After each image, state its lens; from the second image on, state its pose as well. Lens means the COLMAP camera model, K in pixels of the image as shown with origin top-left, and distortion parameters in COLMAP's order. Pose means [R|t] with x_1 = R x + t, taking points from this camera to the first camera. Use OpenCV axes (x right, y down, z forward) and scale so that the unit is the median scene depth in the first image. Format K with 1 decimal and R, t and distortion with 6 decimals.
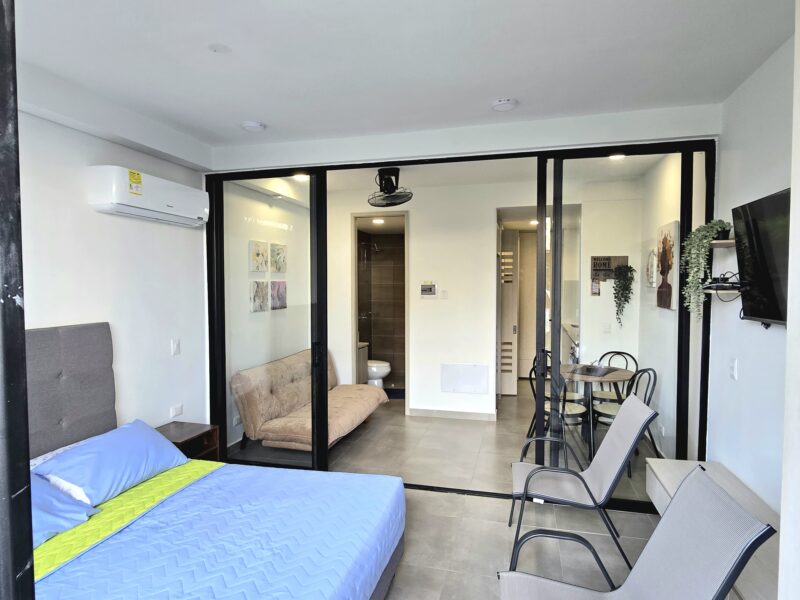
lens RADIAL K [[482.1, 0, 398.0], [0, 482.1, 305.1], [0, 0, 1]] dist [0.027038, -0.032173]
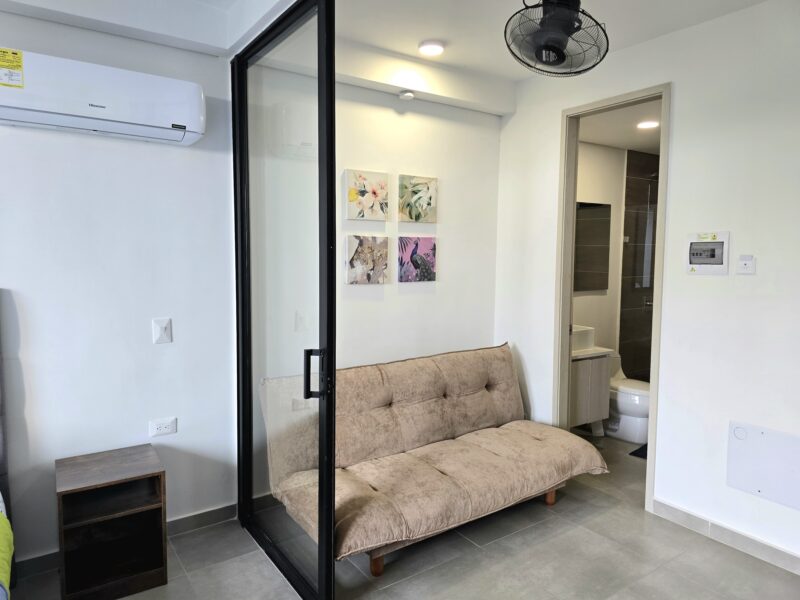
lens RADIAL K [[540.1, 0, 400.1], [0, 540.1, 292.7], [0, 0, 1]] dist [0.076369, -0.059621]
pose [[0.765143, 0.057063, -0.641326, 0.201232], [-0.037392, 0.998322, 0.044217, -0.008358], [0.642773, -0.009852, 0.765993, 0.491460]]
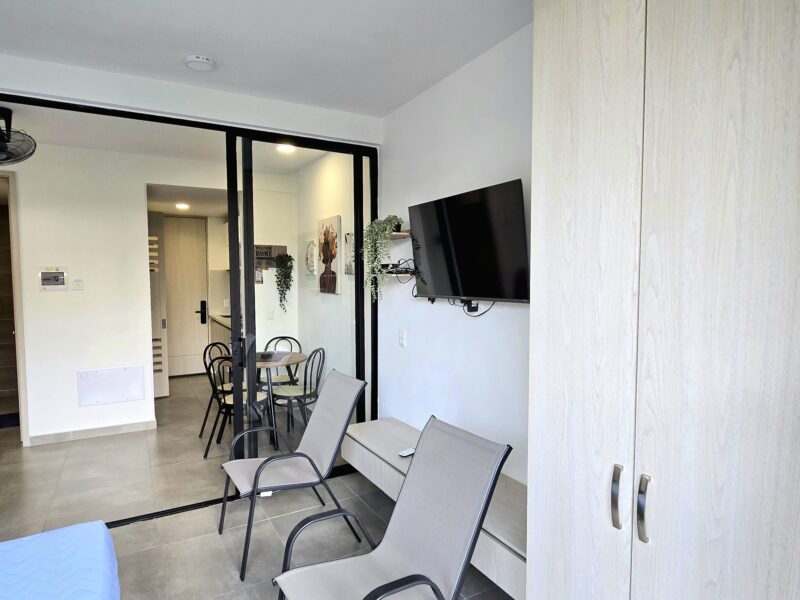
lens RADIAL K [[482.1, 0, 398.0], [0, 482.1, 305.1], [0, 0, 1]] dist [0.027038, -0.032173]
pose [[0.718851, -0.040755, 0.693968, -0.092201], [0.030949, 0.999166, 0.026620, 0.007905], [-0.694474, 0.002342, 0.719514, 0.070453]]
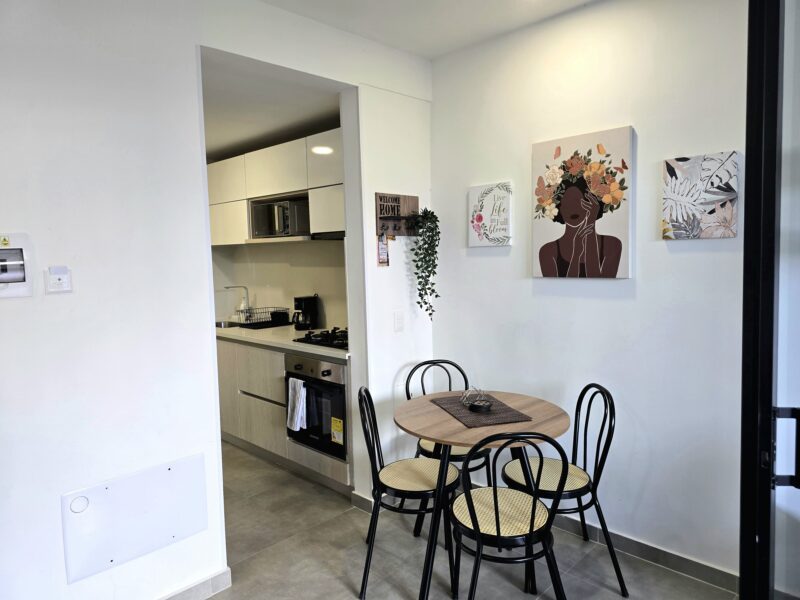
lens RADIAL K [[540.1, 0, 400.1], [0, 540.1, 292.7], [0, 0, 1]] dist [0.076369, -0.059621]
pose [[0.492345, -0.073942, 0.867254, -0.119468], [0.065767, 0.996697, 0.047642, -0.018116], [-0.867912, 0.033580, 0.495581, 0.716526]]
